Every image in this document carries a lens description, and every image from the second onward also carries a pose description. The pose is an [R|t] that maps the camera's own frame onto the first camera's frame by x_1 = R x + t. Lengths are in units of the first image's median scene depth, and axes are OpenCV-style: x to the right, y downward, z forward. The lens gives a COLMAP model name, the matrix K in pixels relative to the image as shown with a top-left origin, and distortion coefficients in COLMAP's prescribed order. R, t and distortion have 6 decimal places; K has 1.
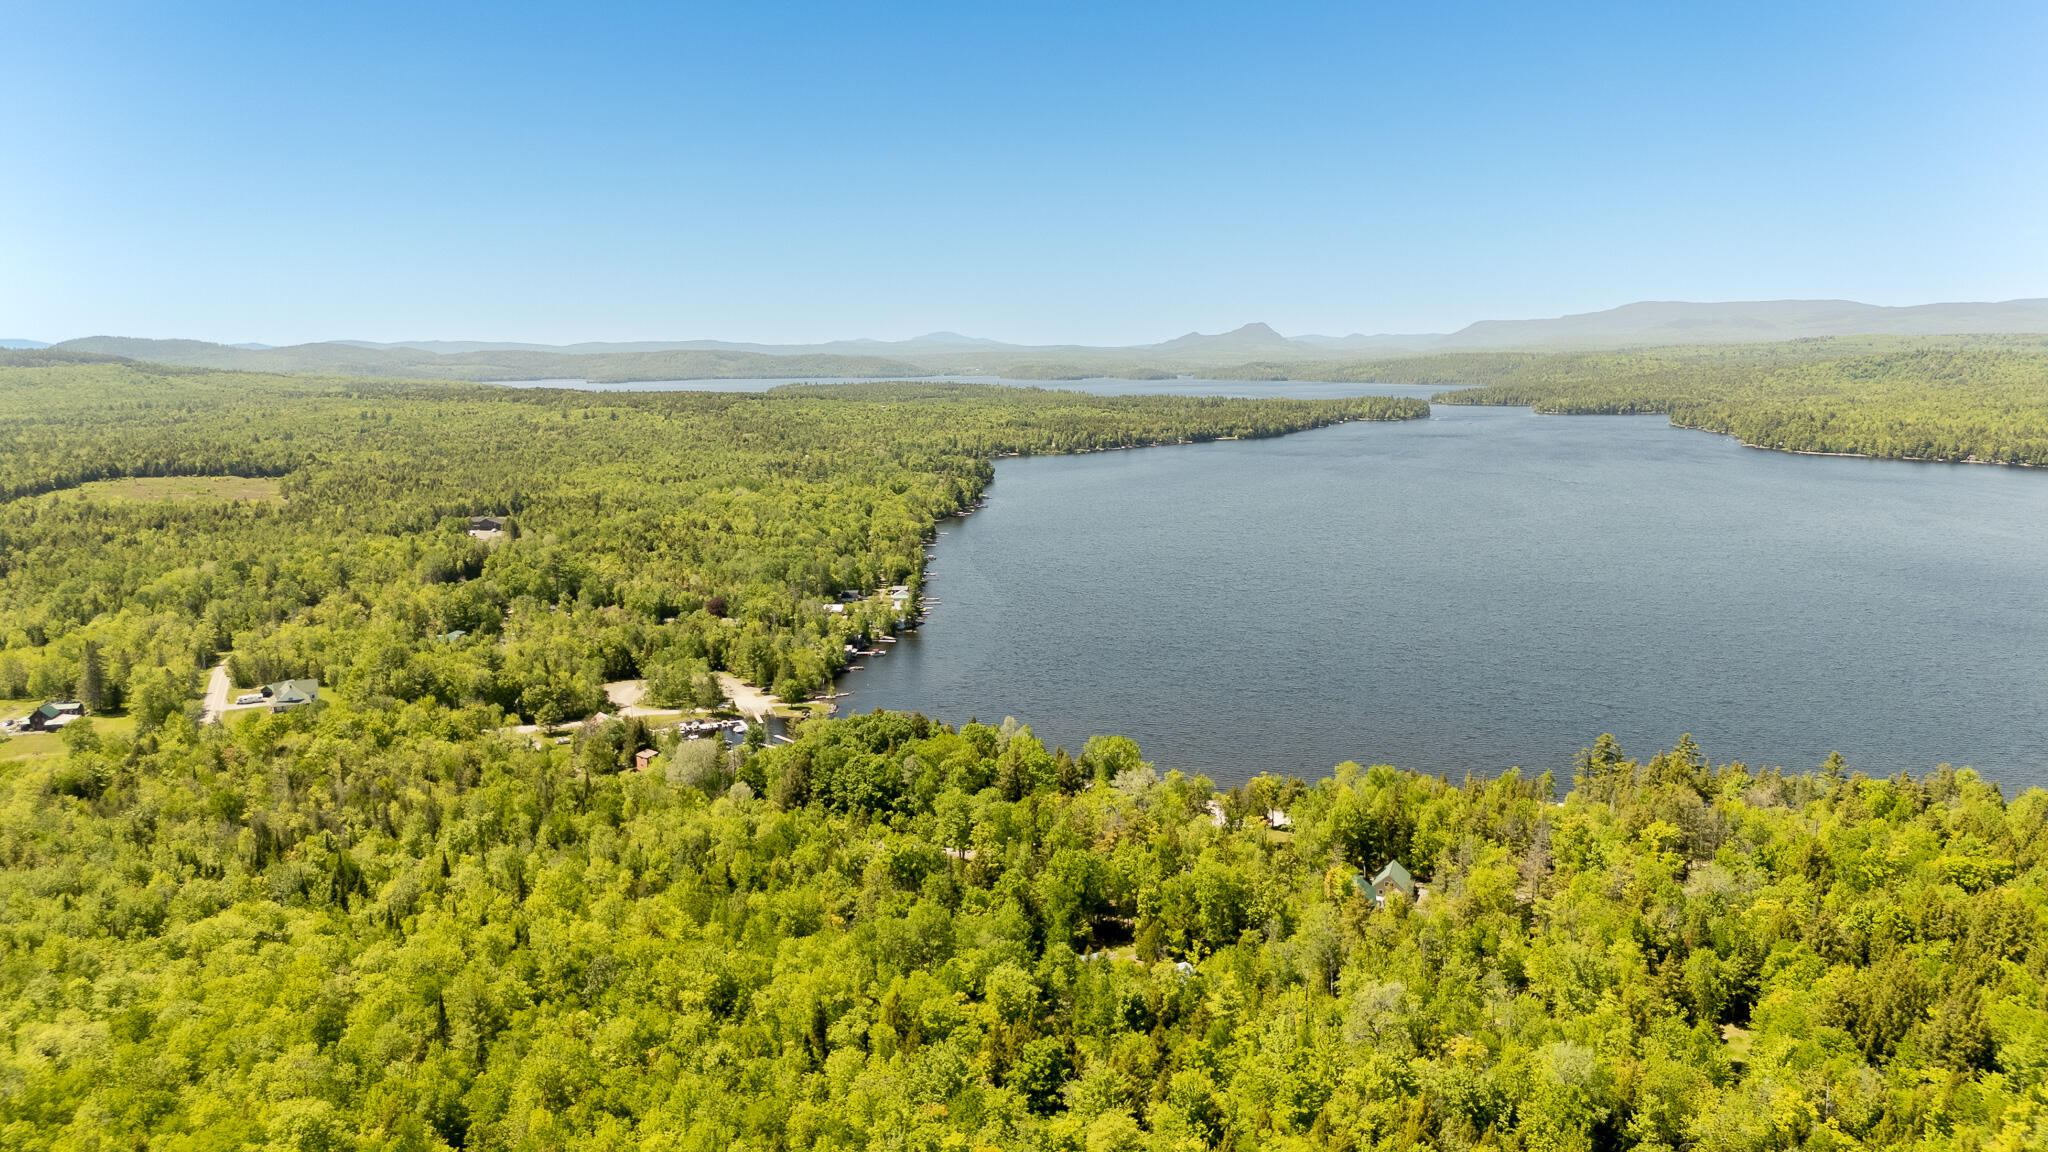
lens RADIAL K [[1509.8, 0, 1031.0], [0, 1509.8, 572.4], [0, 0, 1]] dist [0.076397, -0.073341]
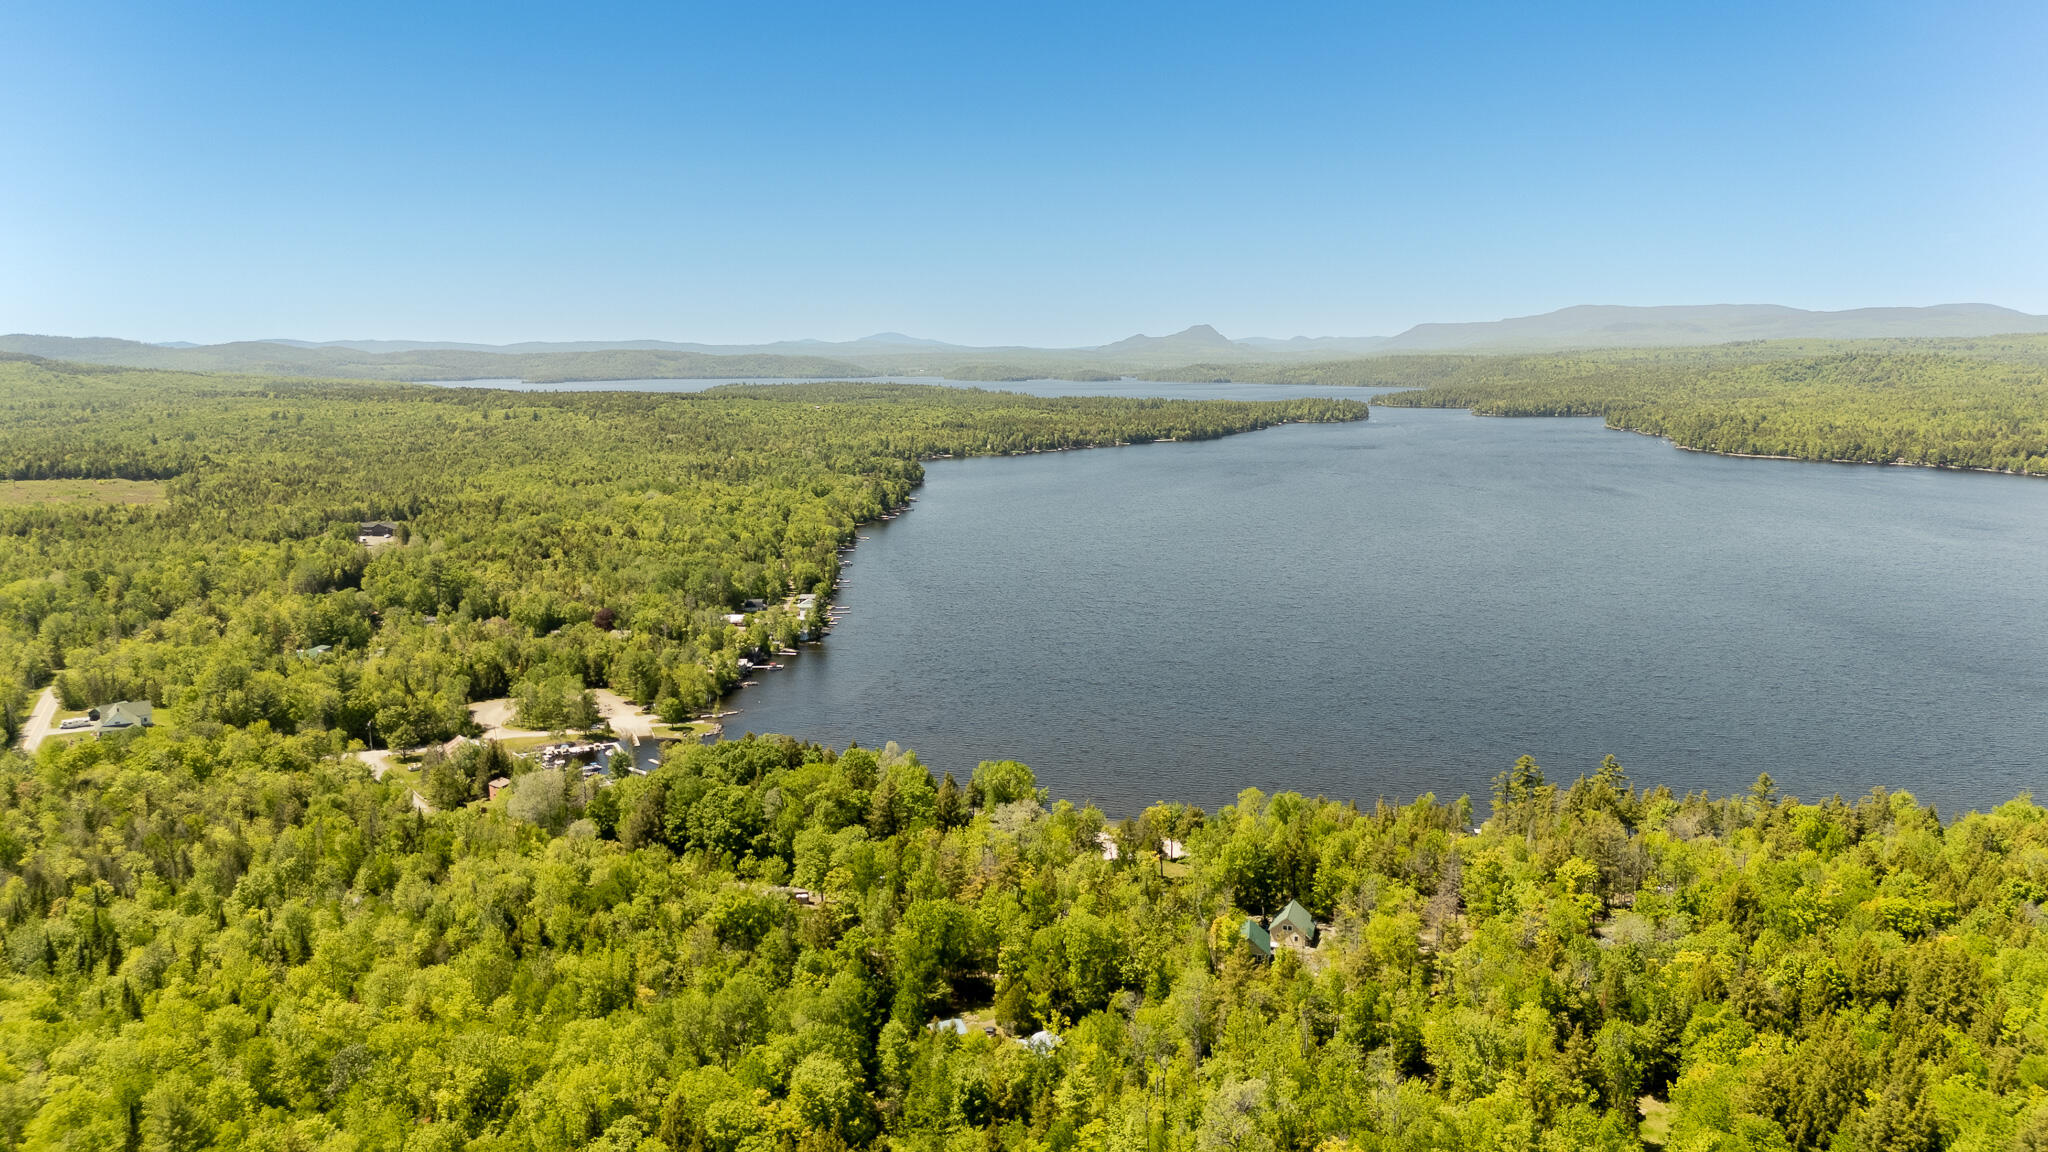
lens RADIAL K [[1509.8, 0, 1031.0], [0, 1509.8, 572.4], [0, 0, 1]] dist [0.076397, -0.073341]
pose [[0.999404, -0.002278, 0.034439, 0.048859], [0.002311, 0.999997, -0.000922, -0.008396], [-0.034437, 0.001001, 0.999406, 0.087929]]
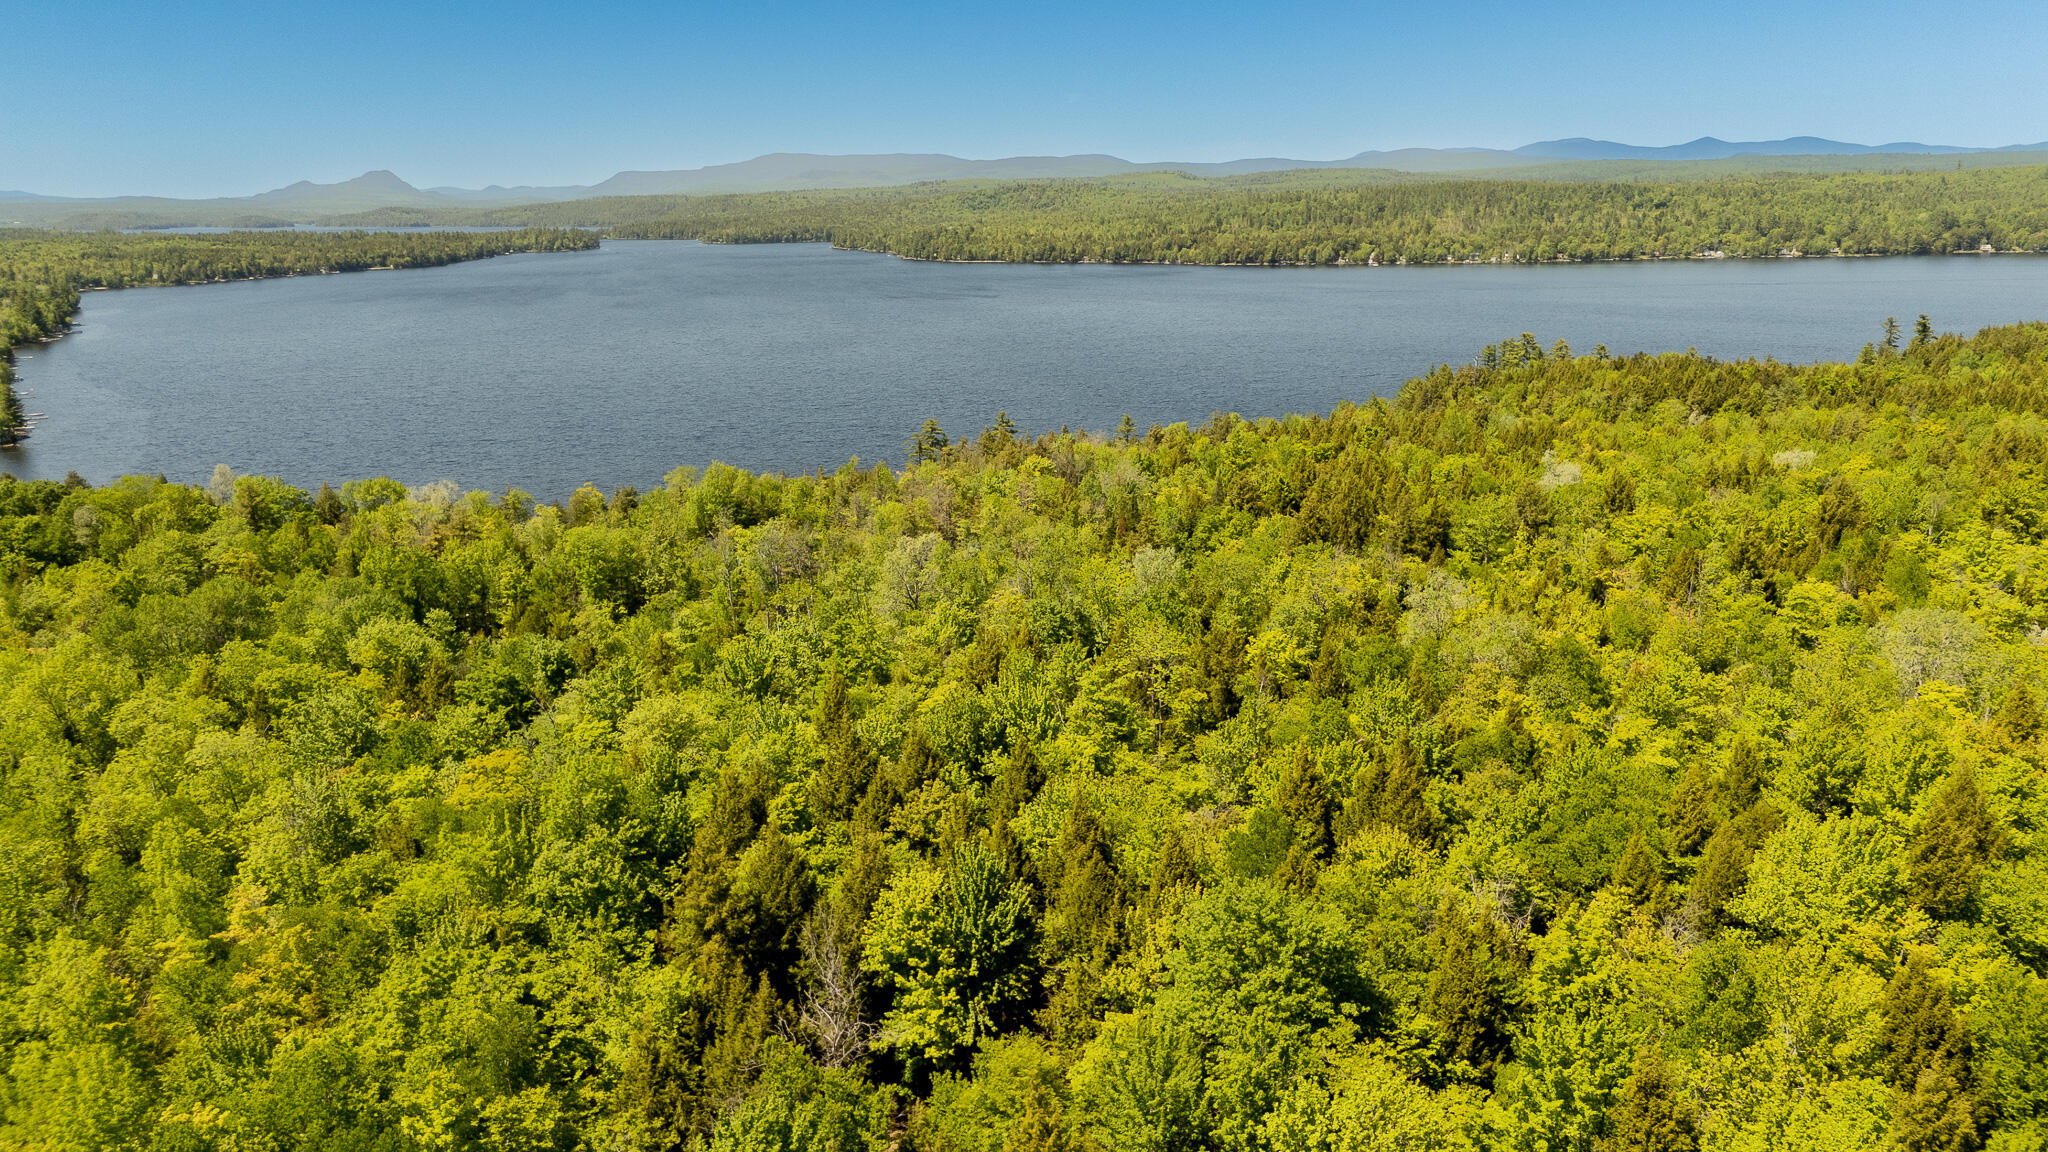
lens RADIAL K [[1509.8, 0, 1031.0], [0, 1509.8, 572.4], [0, 0, 1]] dist [0.076397, -0.073341]
pose [[0.858566, -0.132936, 0.495168, -0.065179], [0.087429, 0.989616, 0.114087, 0.119761], [-0.505193, -0.054659, 0.861274, 0.169254]]
